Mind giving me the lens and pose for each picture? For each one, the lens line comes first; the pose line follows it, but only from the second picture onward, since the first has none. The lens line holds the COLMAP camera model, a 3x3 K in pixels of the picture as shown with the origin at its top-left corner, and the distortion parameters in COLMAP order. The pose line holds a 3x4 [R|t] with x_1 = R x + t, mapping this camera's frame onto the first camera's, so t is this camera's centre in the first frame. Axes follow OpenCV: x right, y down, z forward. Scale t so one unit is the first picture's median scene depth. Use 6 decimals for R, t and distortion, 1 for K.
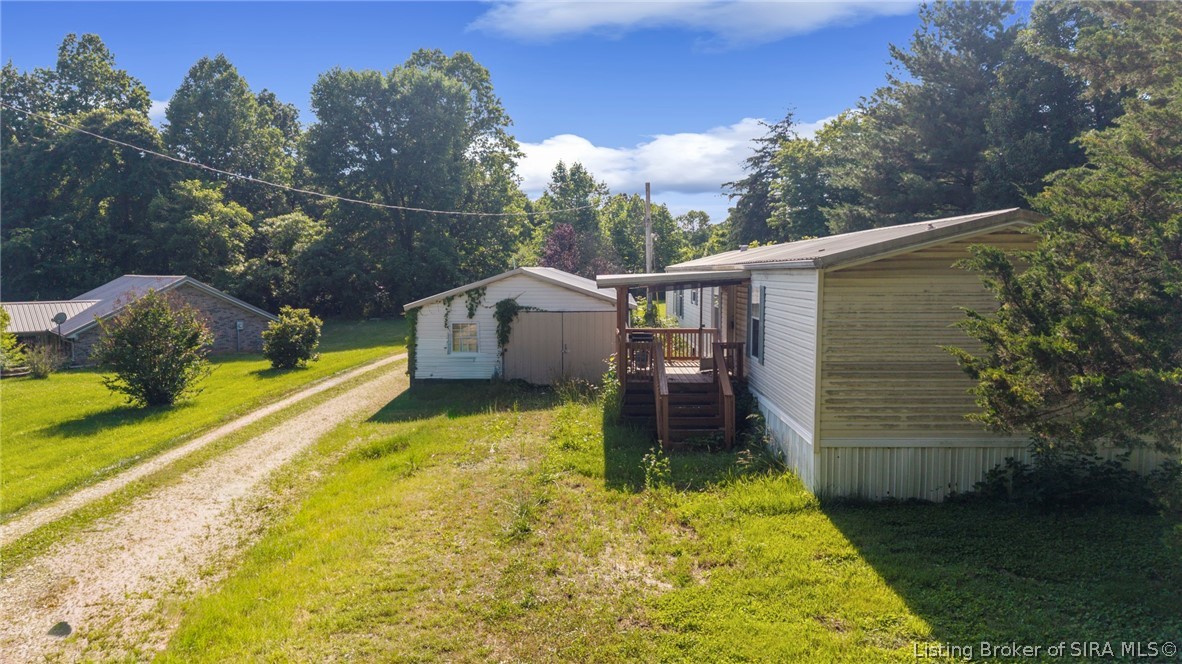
lens RADIAL K [[788.8, 0, 596.1], [0, 788.8, 274.7], [0, 0, 1]] dist [0.006619, 0.000418]
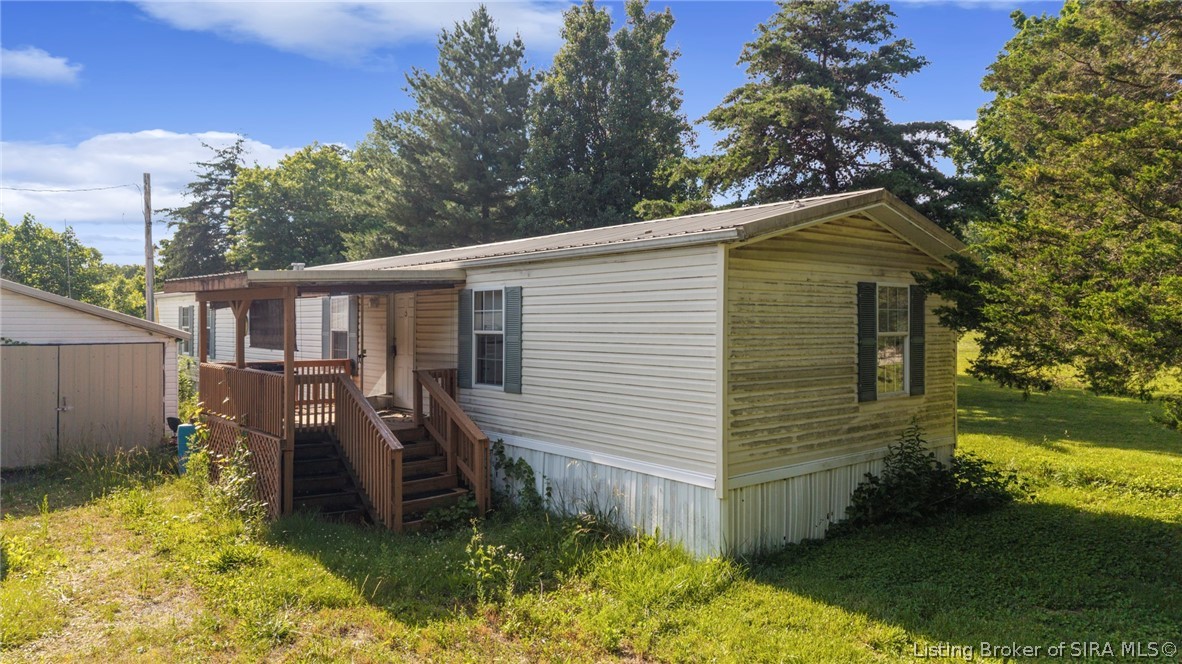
lens RADIAL K [[788.8, 0, 596.1], [0, 788.8, 274.7], [0, 0, 1]] dist [0.006619, 0.000418]
pose [[0.748699, 0.045732, 0.661330, -0.290177], [-0.000677, 0.997670, -0.068224, 0.071441], [-0.662909, 0.050631, 0.746986, 0.531362]]
